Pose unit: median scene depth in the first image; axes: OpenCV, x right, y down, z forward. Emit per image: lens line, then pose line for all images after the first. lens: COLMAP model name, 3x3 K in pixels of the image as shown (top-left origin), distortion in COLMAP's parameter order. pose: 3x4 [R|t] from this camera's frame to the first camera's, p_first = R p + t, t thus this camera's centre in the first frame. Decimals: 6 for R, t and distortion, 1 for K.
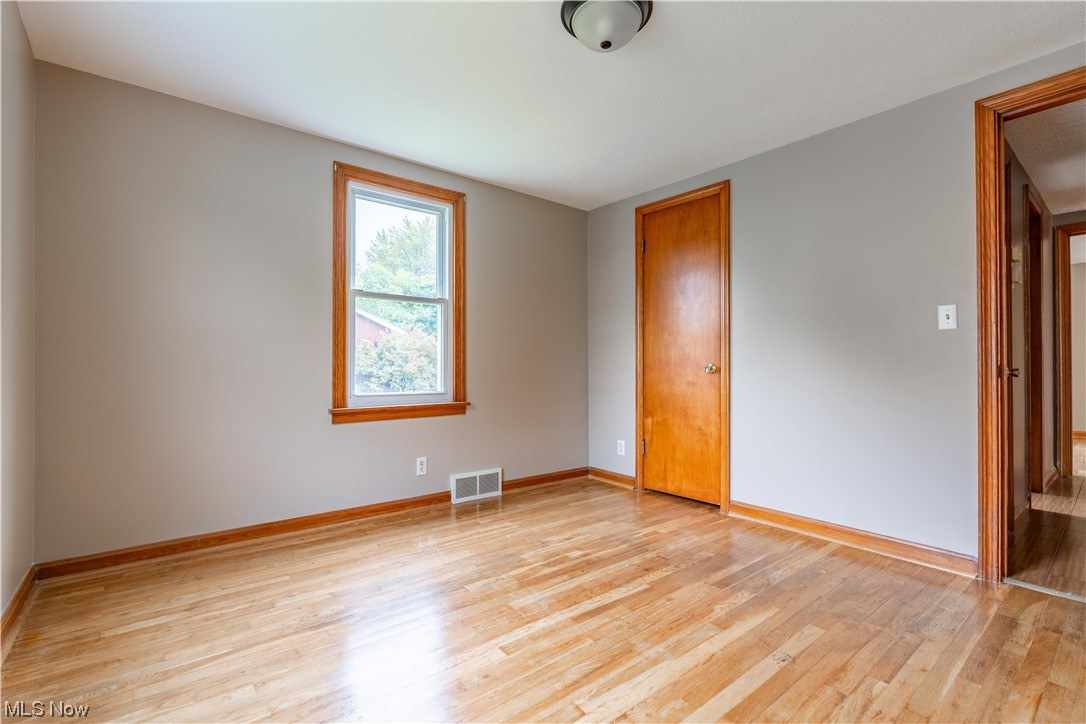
lens RADIAL K [[493.1, 0, 544.4], [0, 493.1, 364.4], [0, 0, 1]] dist [-0.006125, 0.000235]
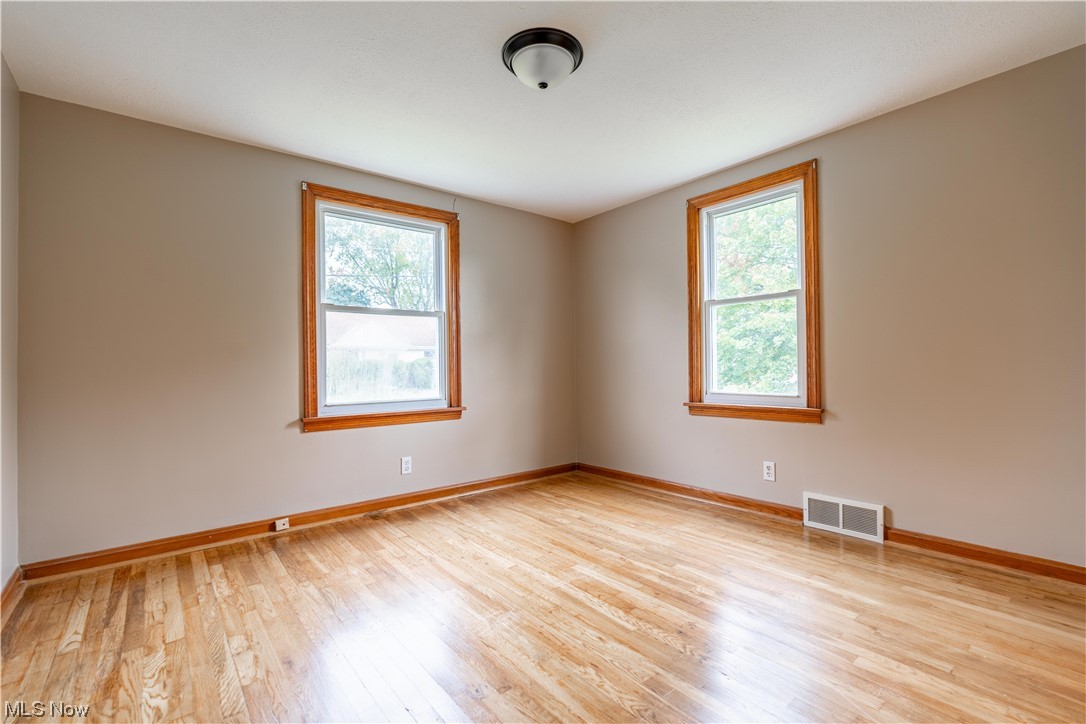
lens RADIAL K [[493.1, 0, 544.4], [0, 493.1, 364.4], [0, 0, 1]] dist [-0.006125, 0.000235]
pose [[-0.013215, -0.004888, -0.999901, 0.795521], [0.022637, 0.999730, -0.005187, -0.006488], [0.999656, -0.022704, -0.013101, 0.645855]]
